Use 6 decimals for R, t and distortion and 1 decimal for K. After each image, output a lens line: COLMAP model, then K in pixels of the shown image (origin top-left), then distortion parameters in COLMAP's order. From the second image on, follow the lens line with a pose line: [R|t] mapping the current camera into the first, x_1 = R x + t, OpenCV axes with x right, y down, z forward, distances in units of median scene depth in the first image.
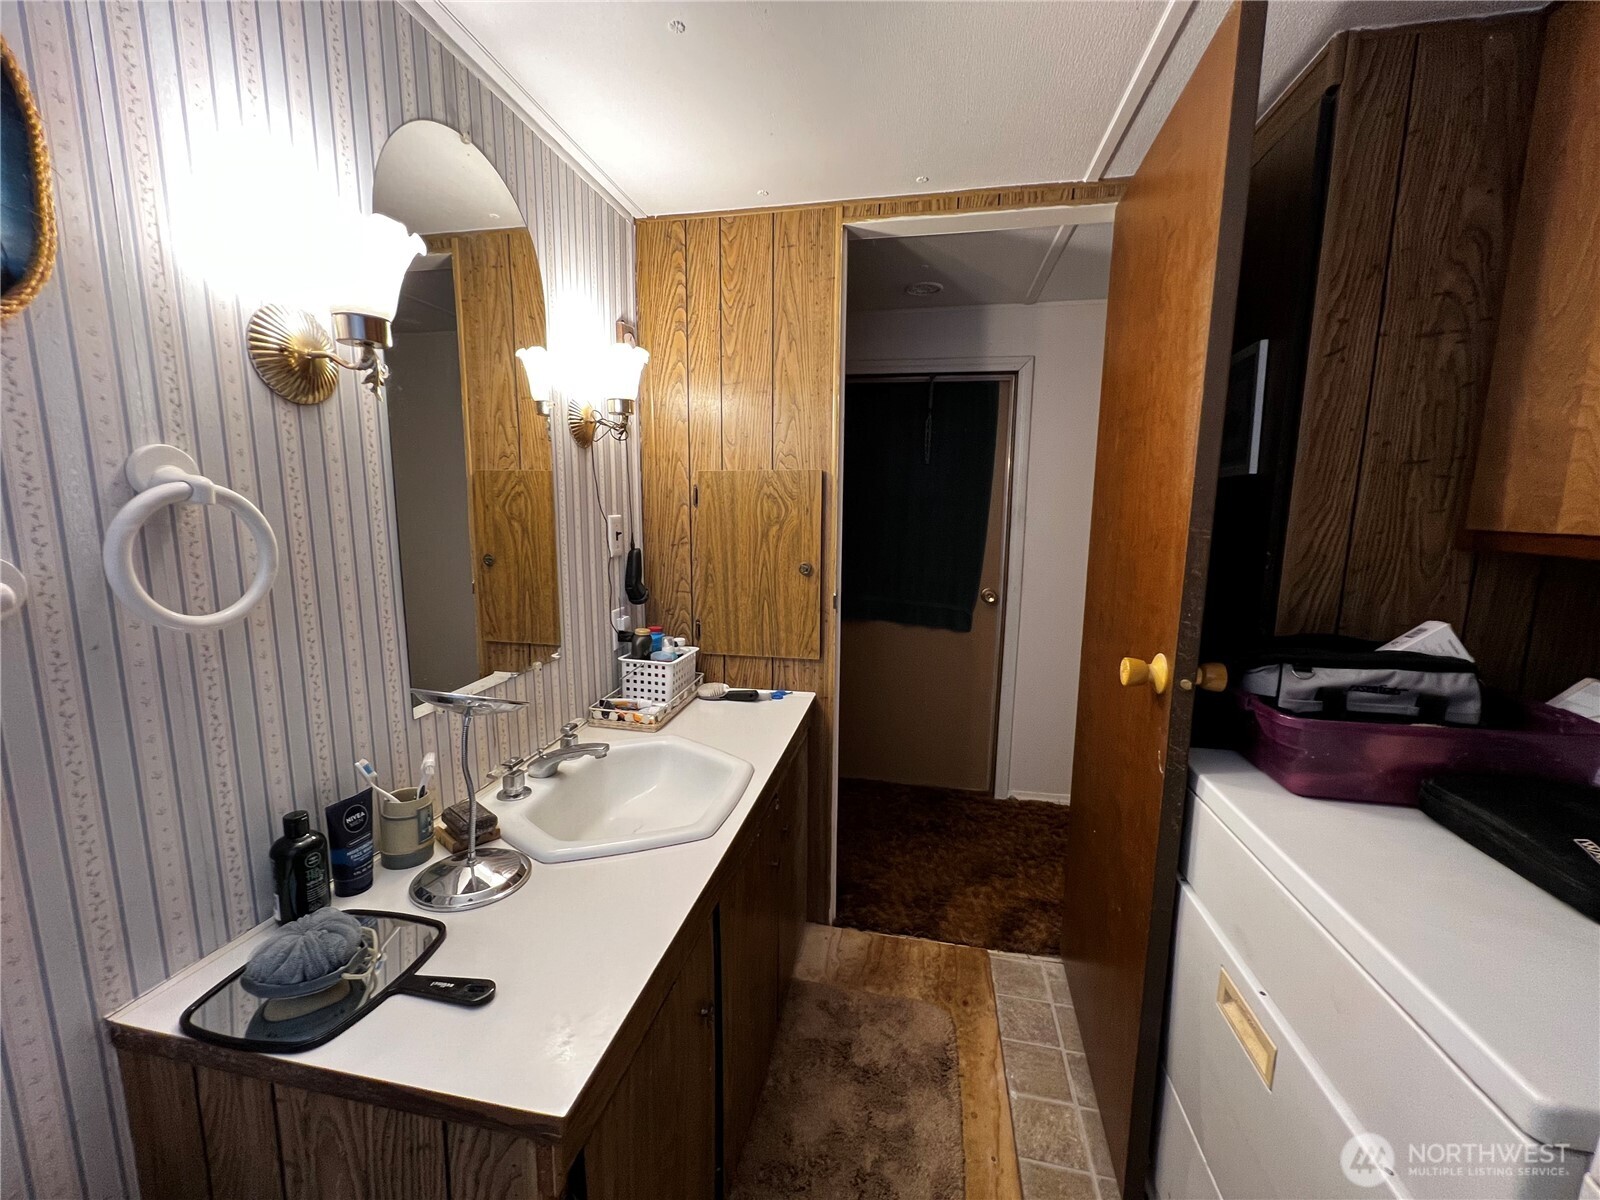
lens RADIAL K [[642.9, 0, 800.0], [0, 642.9, 600.0], [0, 0, 1]] dist [-0.001269, 0.000349]
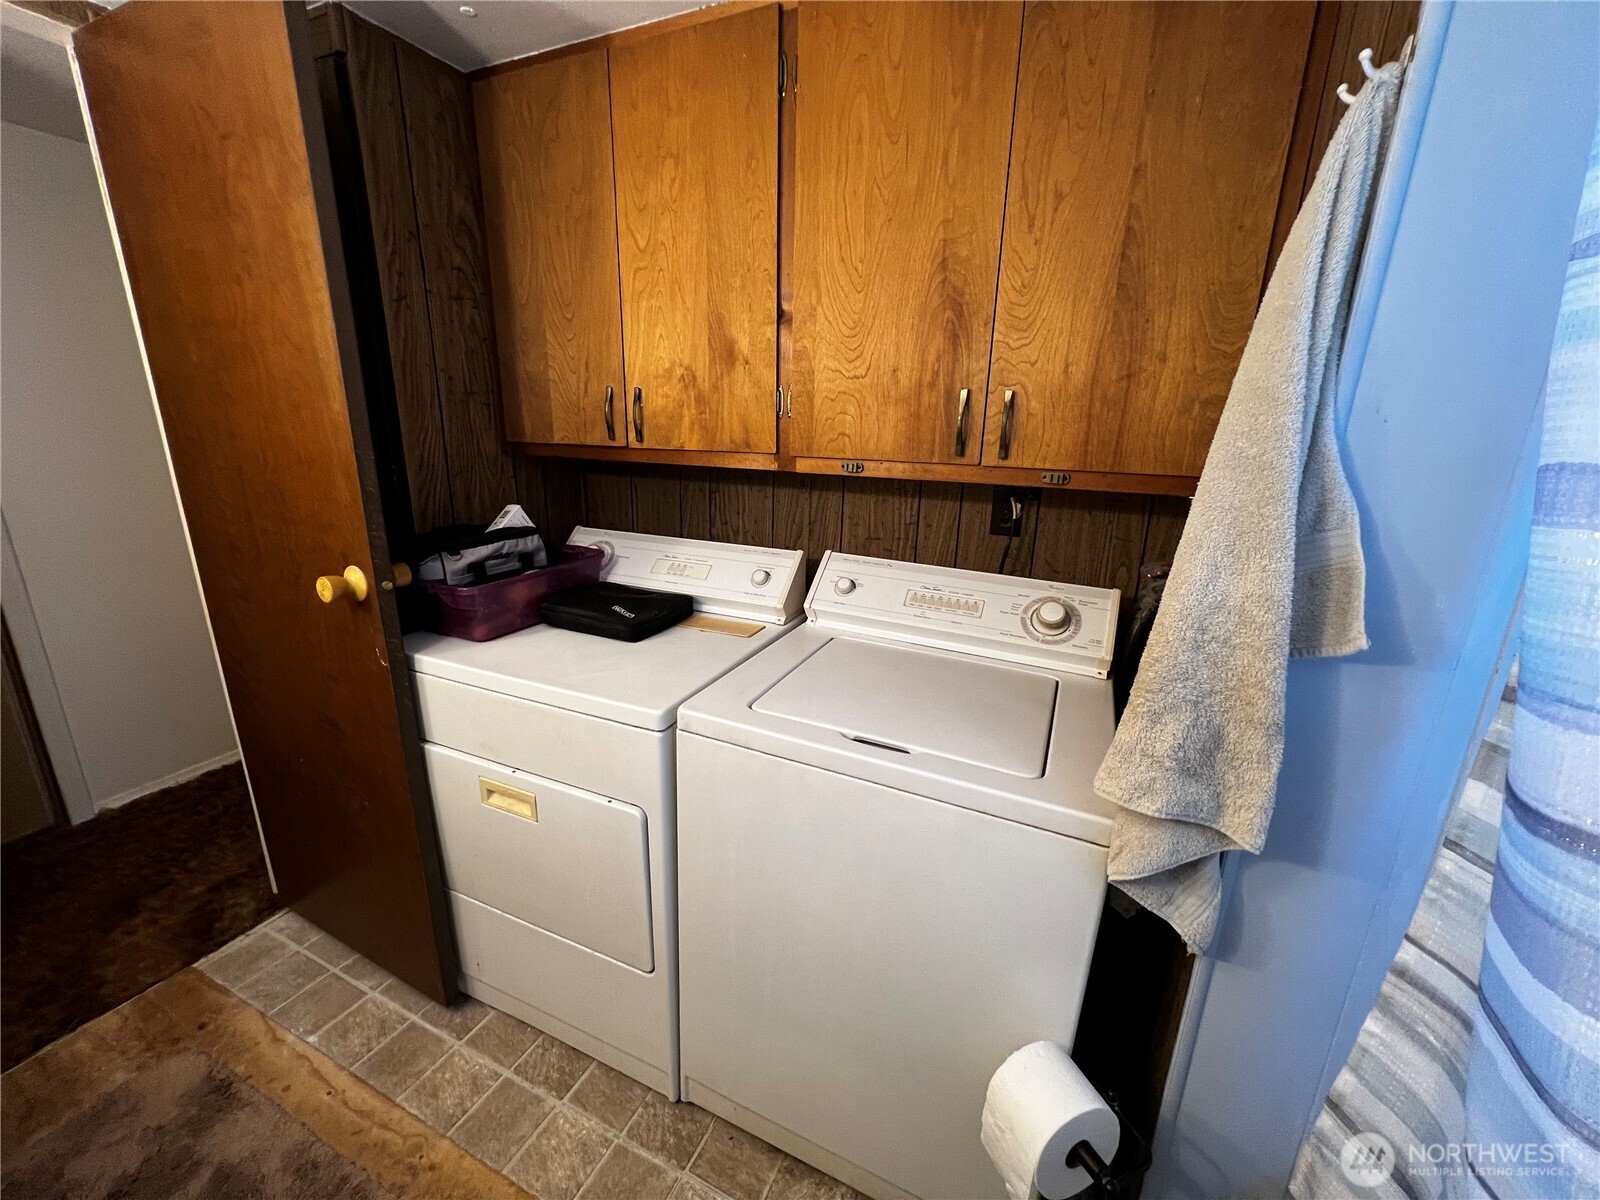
lens RADIAL K [[638.1, 0, 800.0], [0, 638.1, 600.0], [0, 0, 1]] dist [-0.000966, -0.000092]
pose [[0.234796, -0.267122, 0.934621, -0.302609], [0.128955, 0.961562, 0.242425, -0.026999], [-0.963453, 0.063603, 0.260218, -0.026576]]
